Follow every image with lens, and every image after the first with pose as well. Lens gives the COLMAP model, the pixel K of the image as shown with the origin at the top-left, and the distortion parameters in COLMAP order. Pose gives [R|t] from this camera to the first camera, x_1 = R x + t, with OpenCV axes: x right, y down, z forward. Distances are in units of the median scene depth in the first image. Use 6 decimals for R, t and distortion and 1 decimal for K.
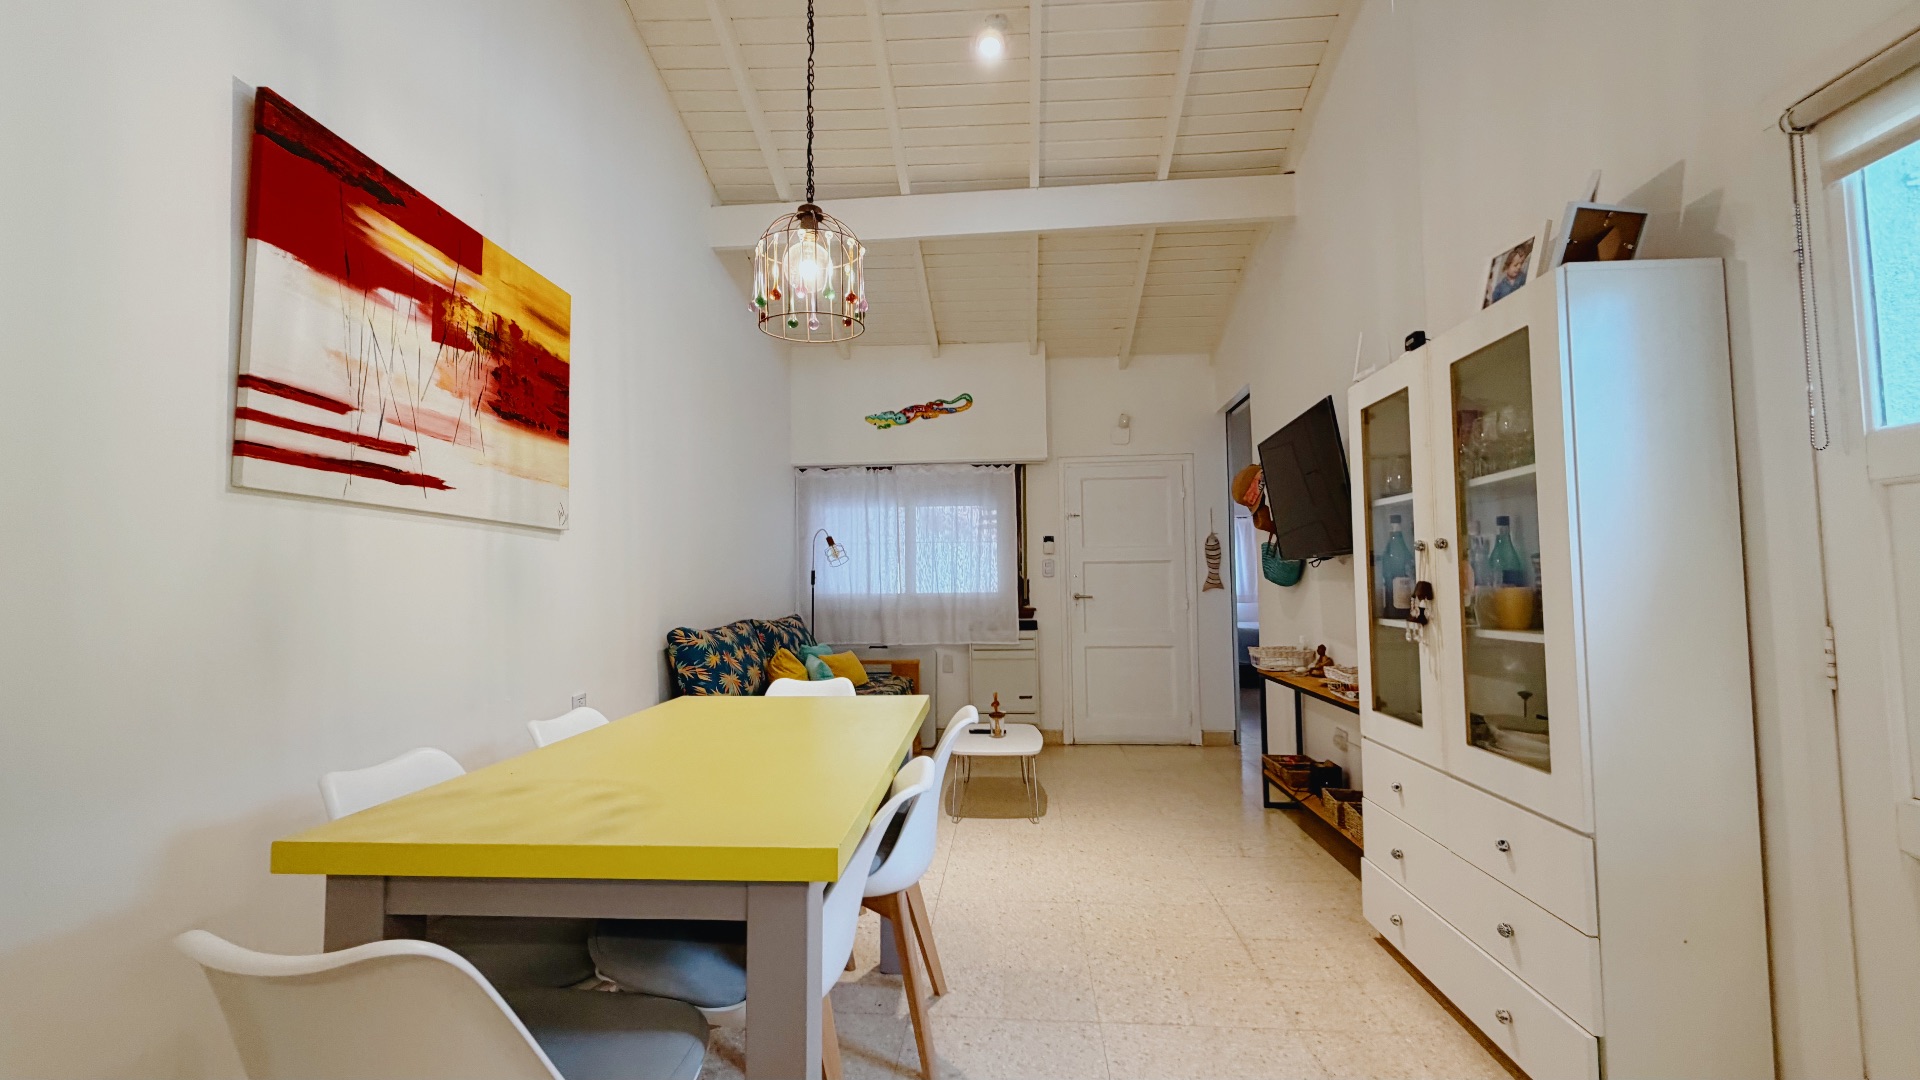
lens RADIAL K [[764.2, 0, 955.9], [0, 764.2, 538.8], [0, 0, 1]] dist [0.001043, -0.000207]
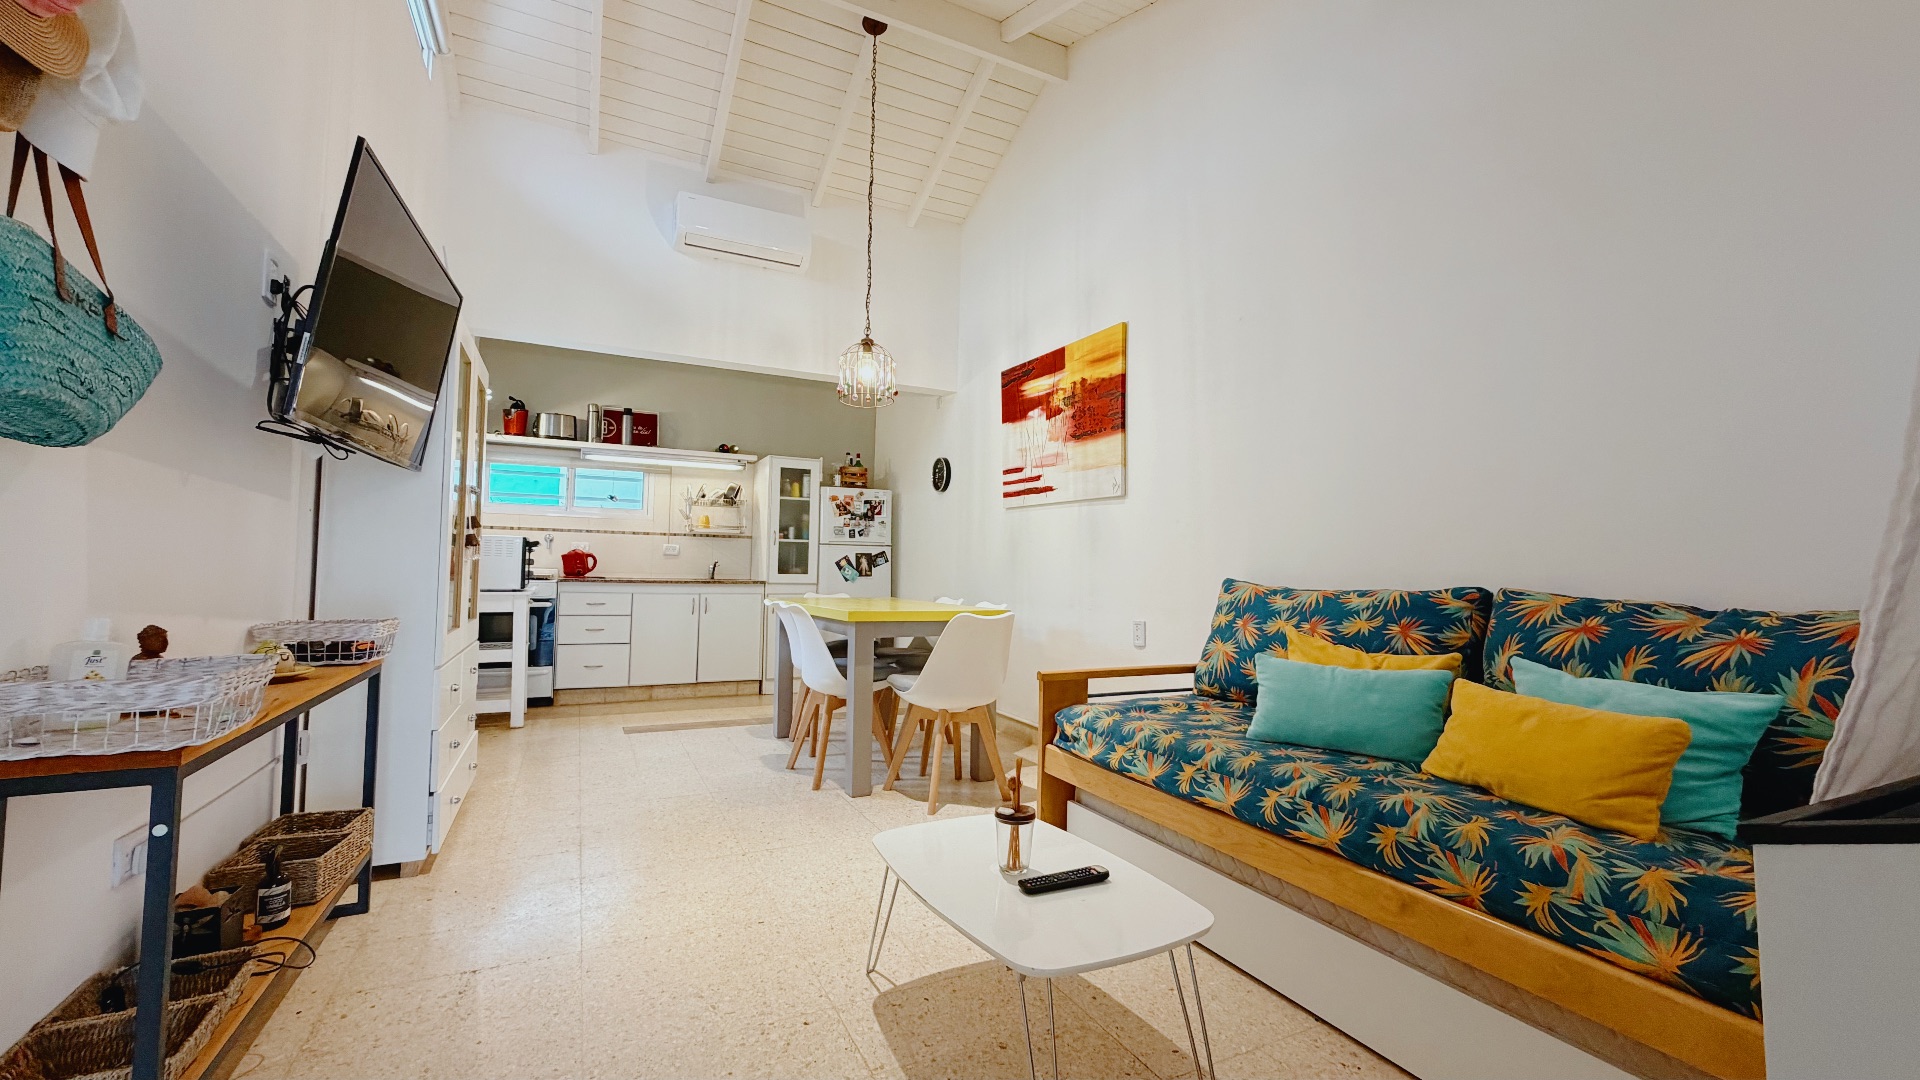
lens RADIAL K [[764.2, 0, 955.9], [0, 764.2, 538.8], [0, 0, 1]] dist [0.001043, -0.000207]
pose [[-0.854741, -0.030946, -0.518132, 0.554992], [0.018001, 0.995853, -0.089174, 0.226684], [0.518743, -0.085547, -0.850639, 2.492968]]
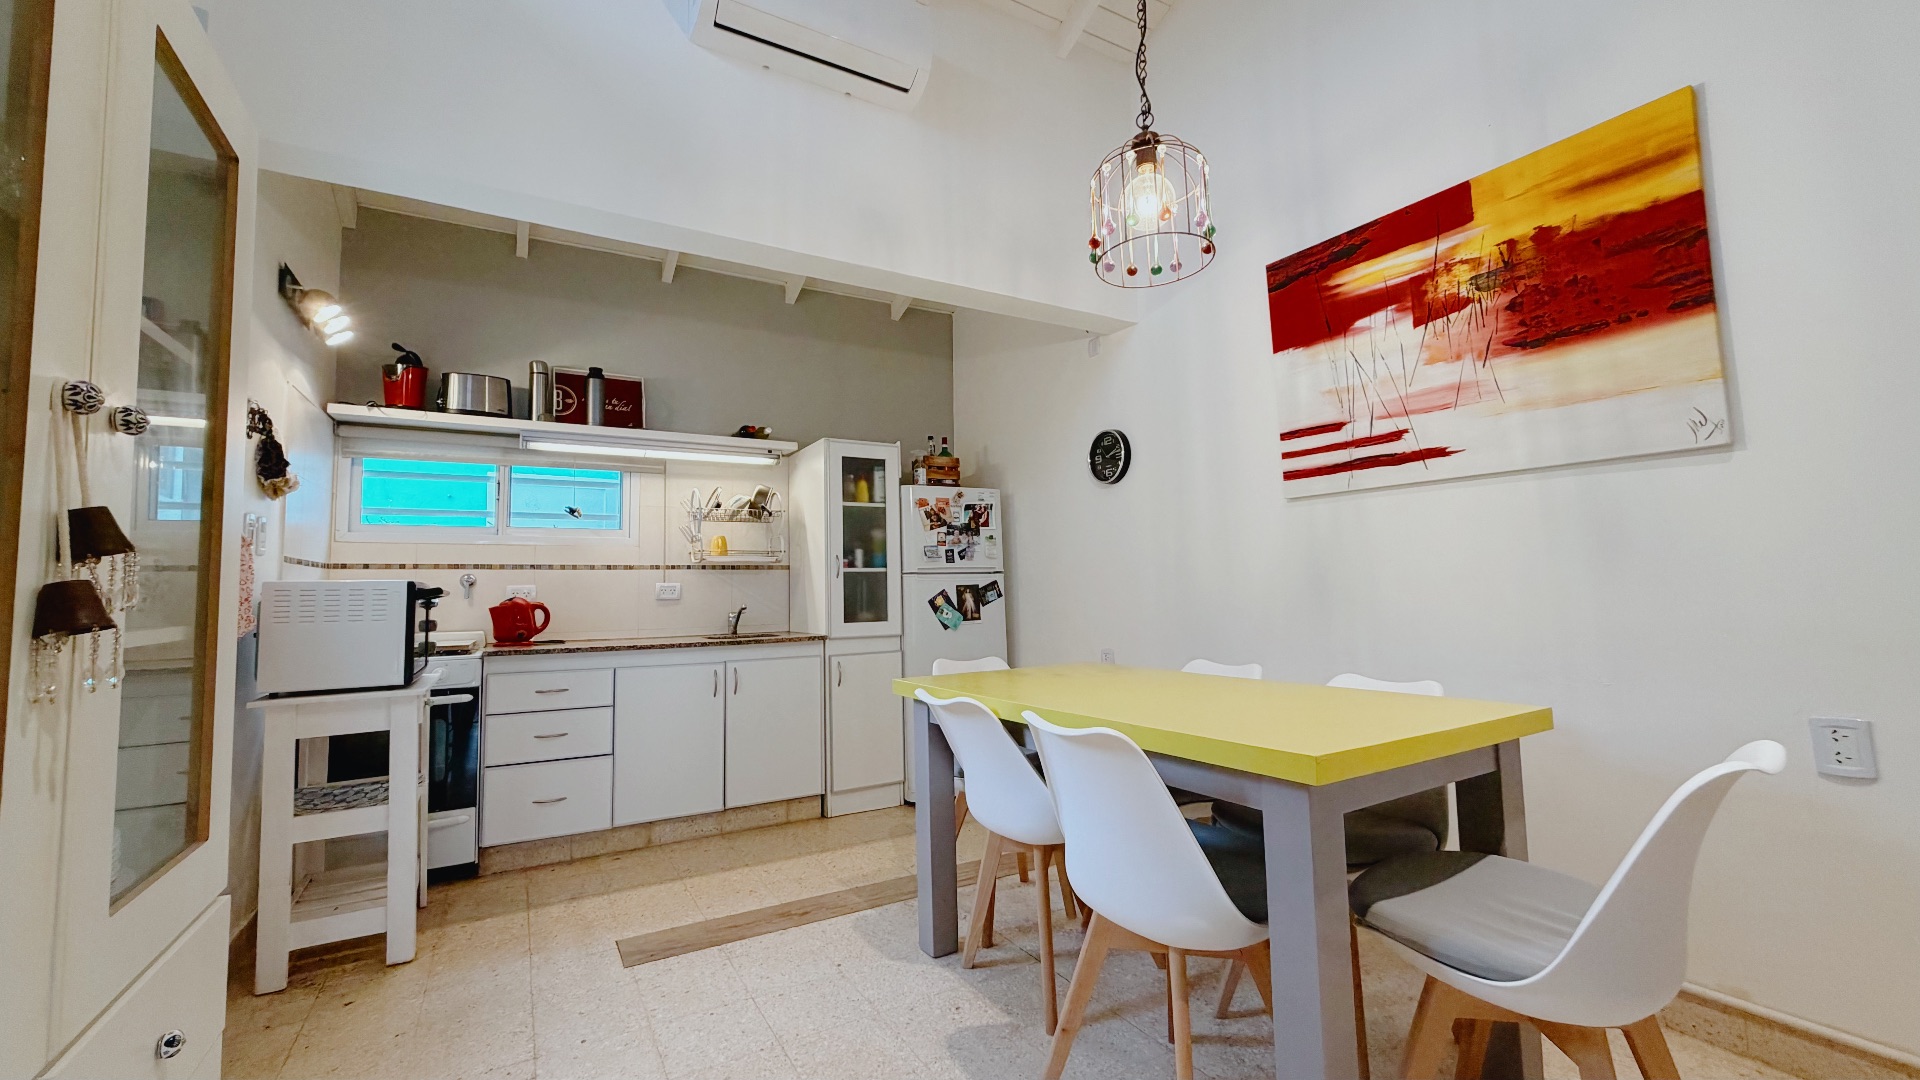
lens RADIAL K [[764.2, 0, 955.9], [0, 764.2, 538.8], [0, 0, 1]] dist [0.001043, -0.000207]
pose [[-0.819880, -0.018774, -0.572228, 0.469032], [0.059881, 0.991169, -0.118316, 0.129097], [0.569396, -0.131270, -0.811515, 1.421935]]
